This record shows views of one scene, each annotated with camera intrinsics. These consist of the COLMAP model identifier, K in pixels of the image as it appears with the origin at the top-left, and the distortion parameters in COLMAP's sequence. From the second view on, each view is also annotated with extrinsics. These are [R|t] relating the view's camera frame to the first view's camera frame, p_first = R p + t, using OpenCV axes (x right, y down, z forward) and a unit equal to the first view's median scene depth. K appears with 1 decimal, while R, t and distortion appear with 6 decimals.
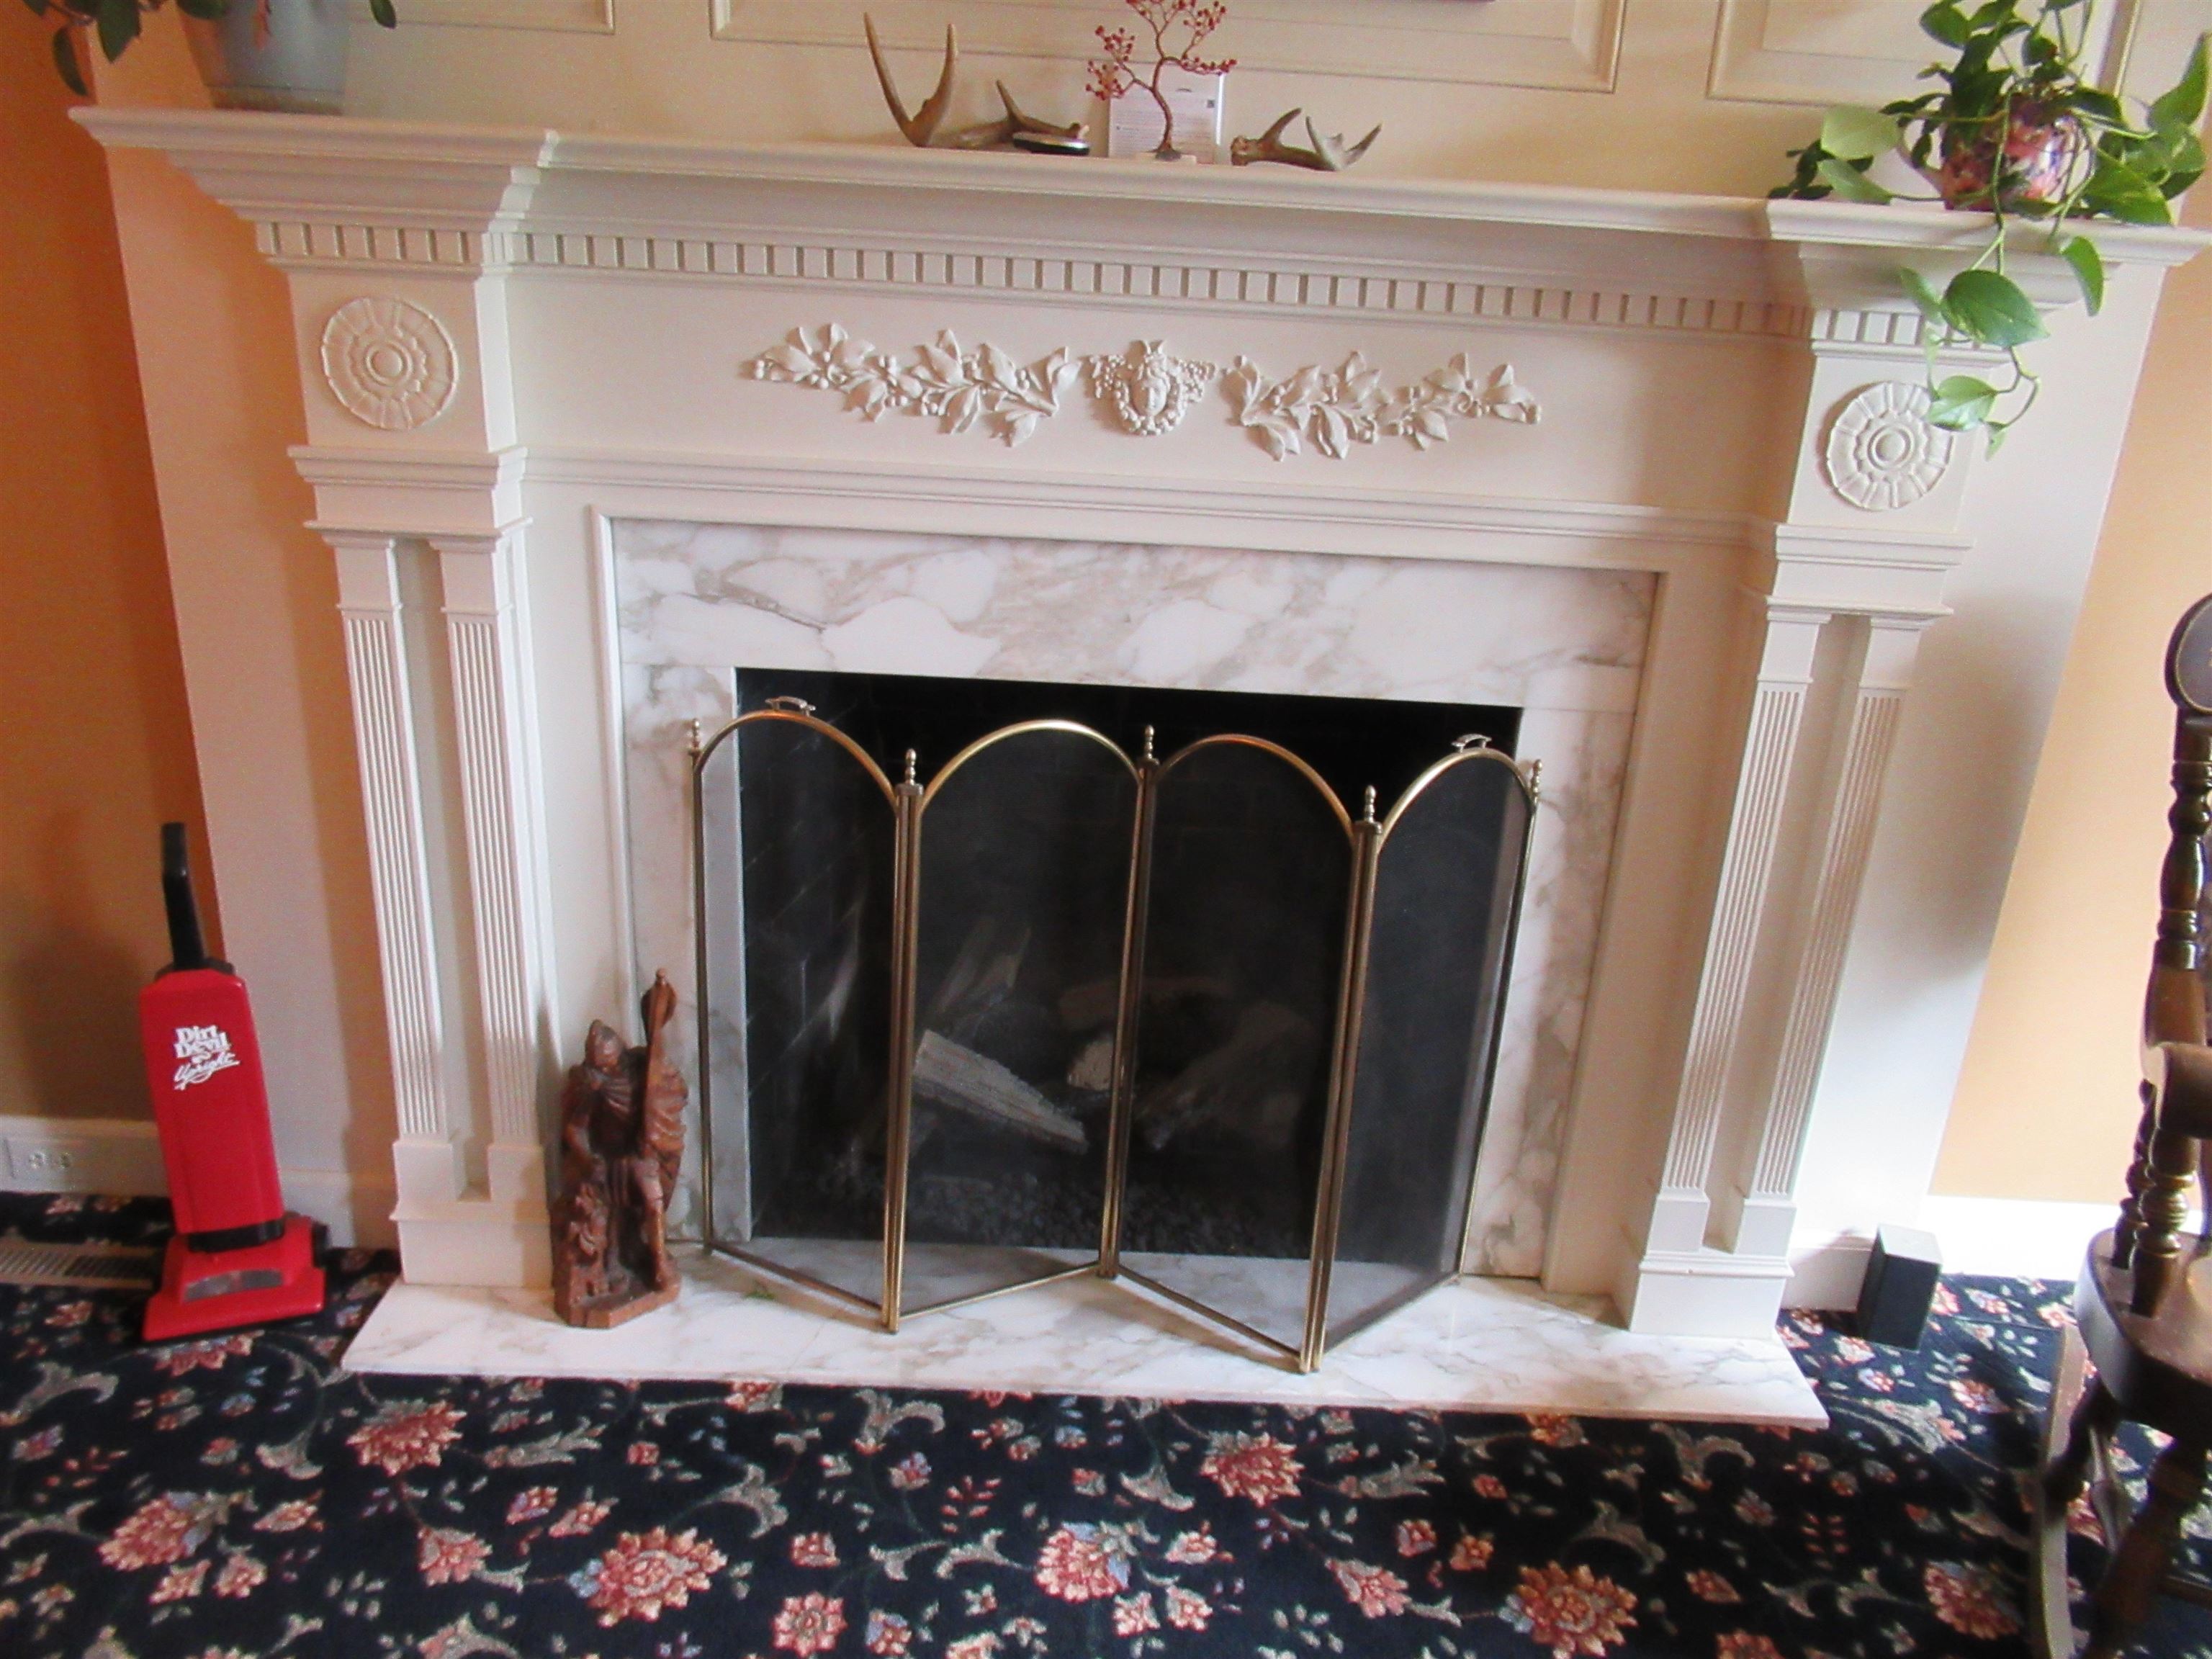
lens RADIAL K [[1663.4, 0, 1098.8], [0, 1663.4, 794.6], [0, 0, 1]] dist [-0.007989, 0.025733]
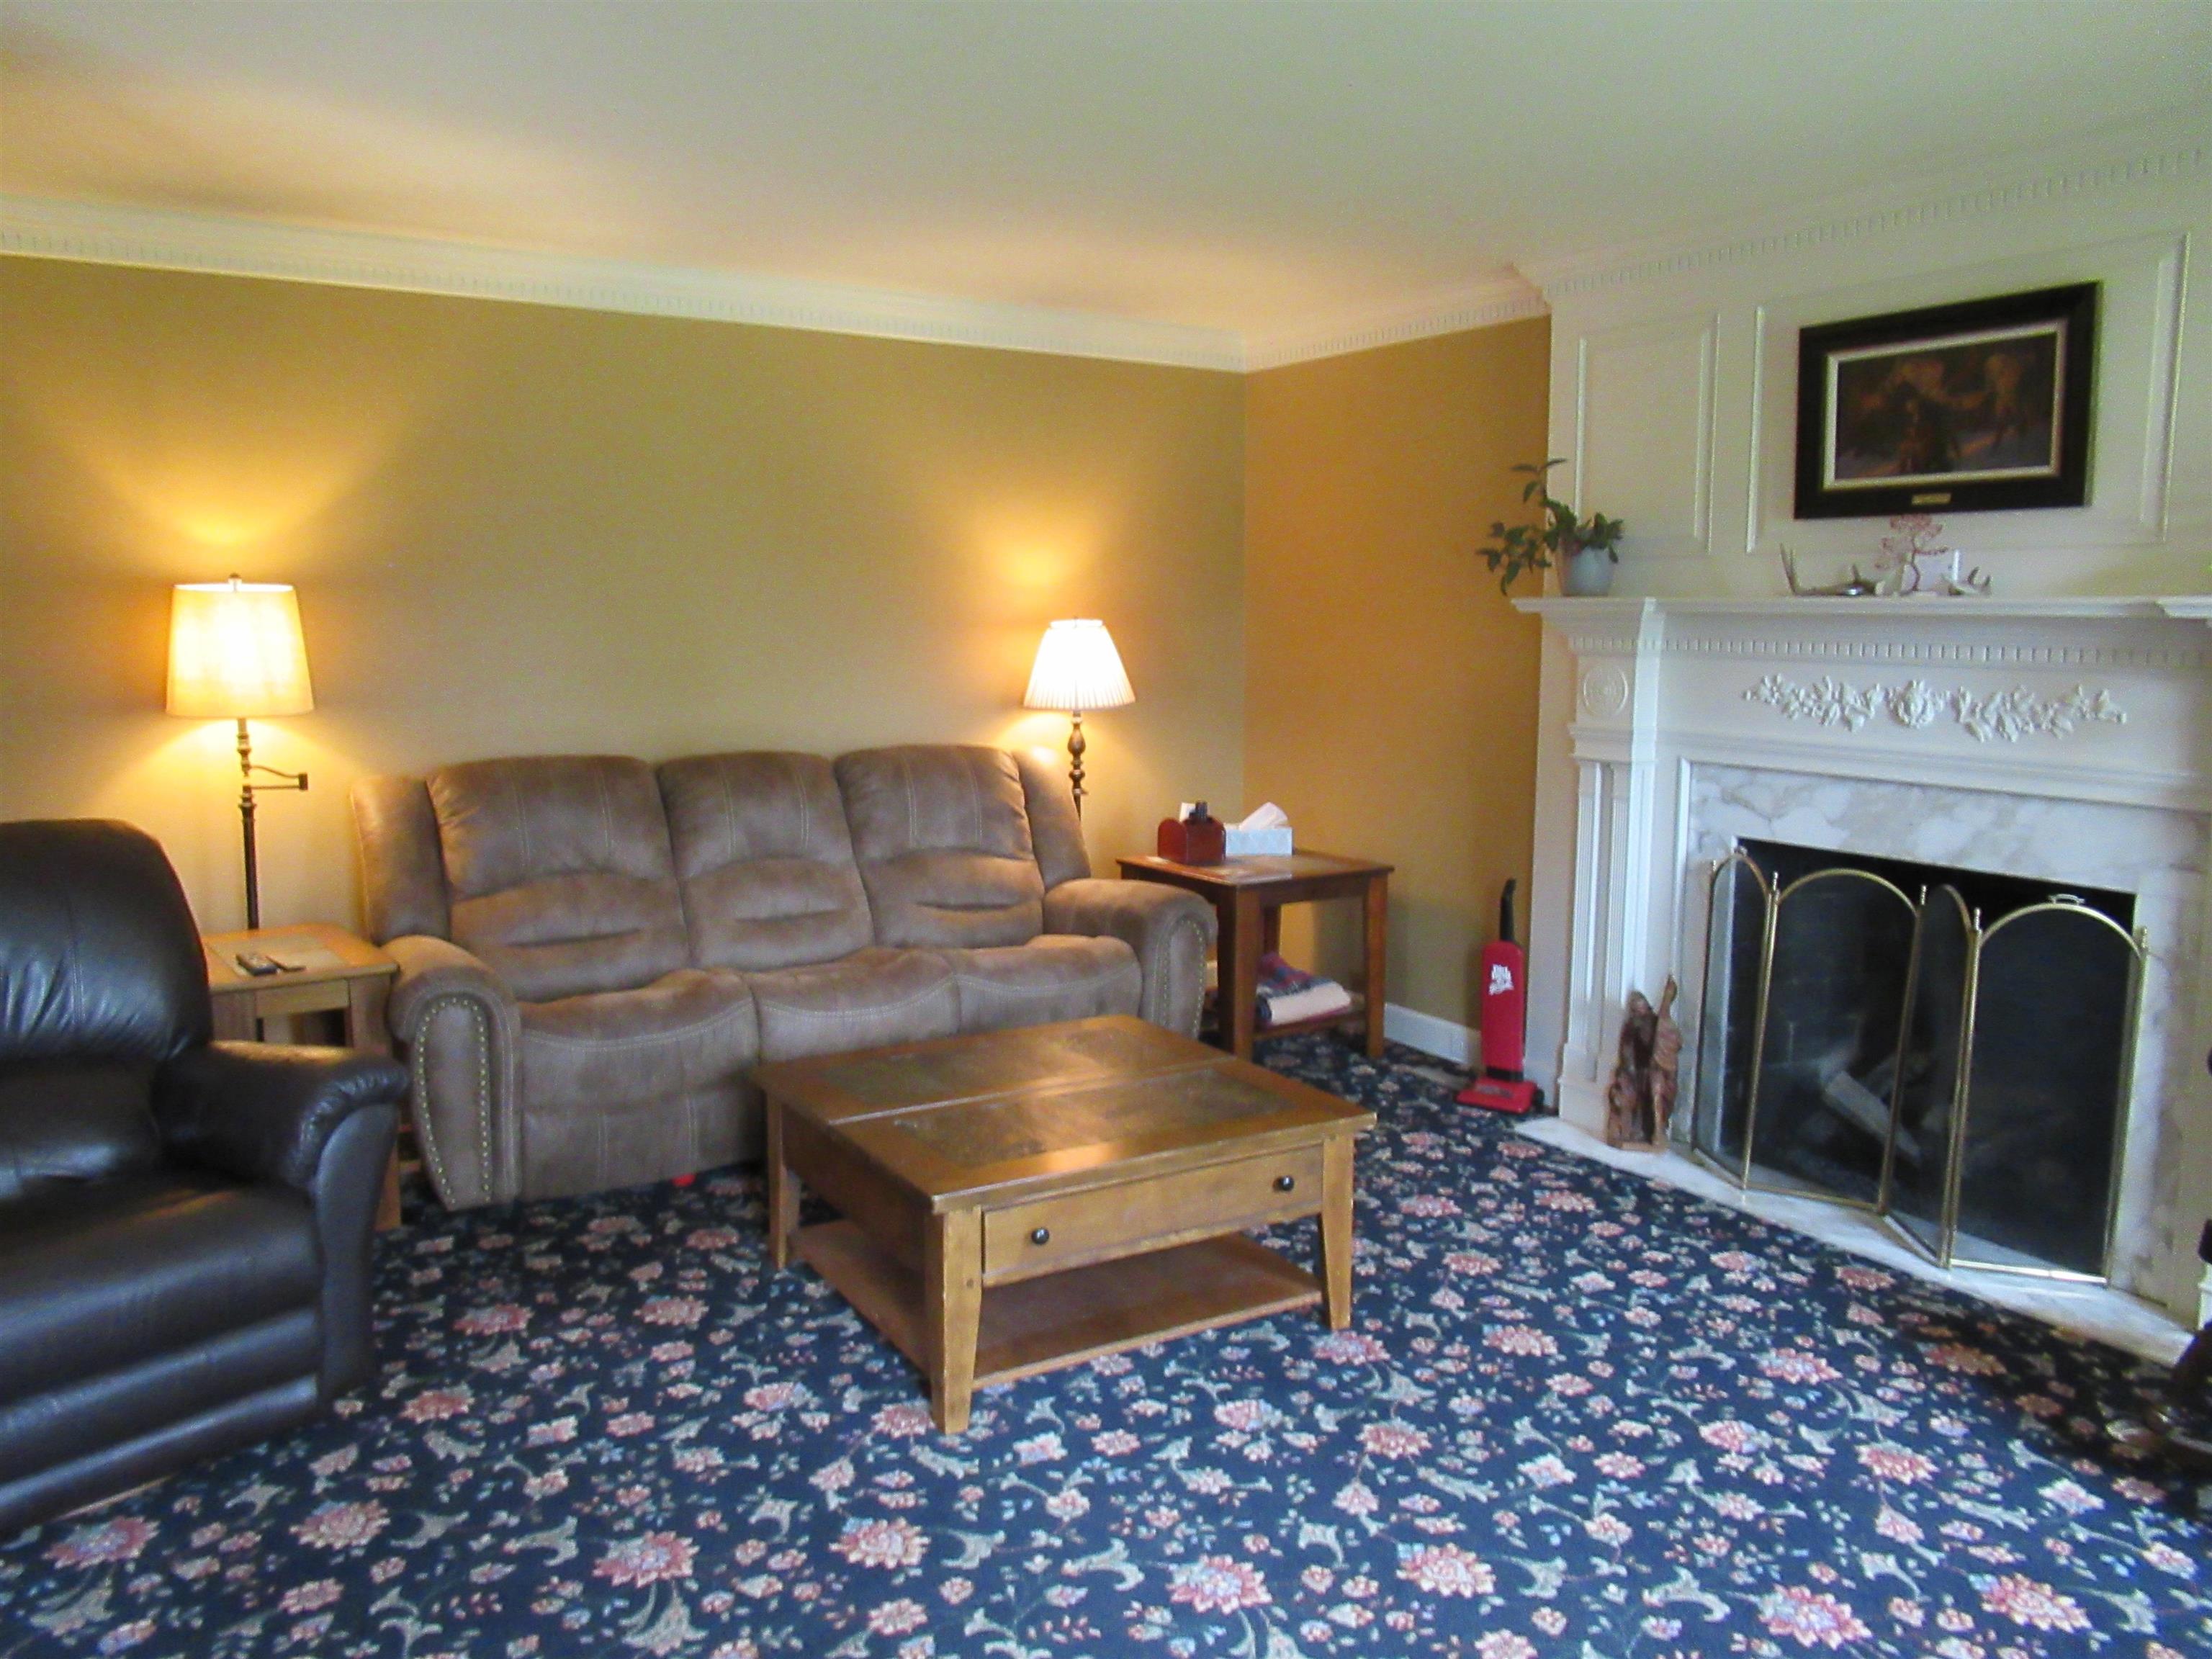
lens RADIAL K [[1663.4, 0, 1100.6], [0, 1663.4, 830.2], [0, 0, 1]] dist [-0.007989, 0.025733]
pose [[0.525061, 0.064433, -0.848622, 1.183309], [-0.282307, 0.953860, -0.102246, 0.369284], [0.802879, 0.293257, 0.519024, -0.754779]]
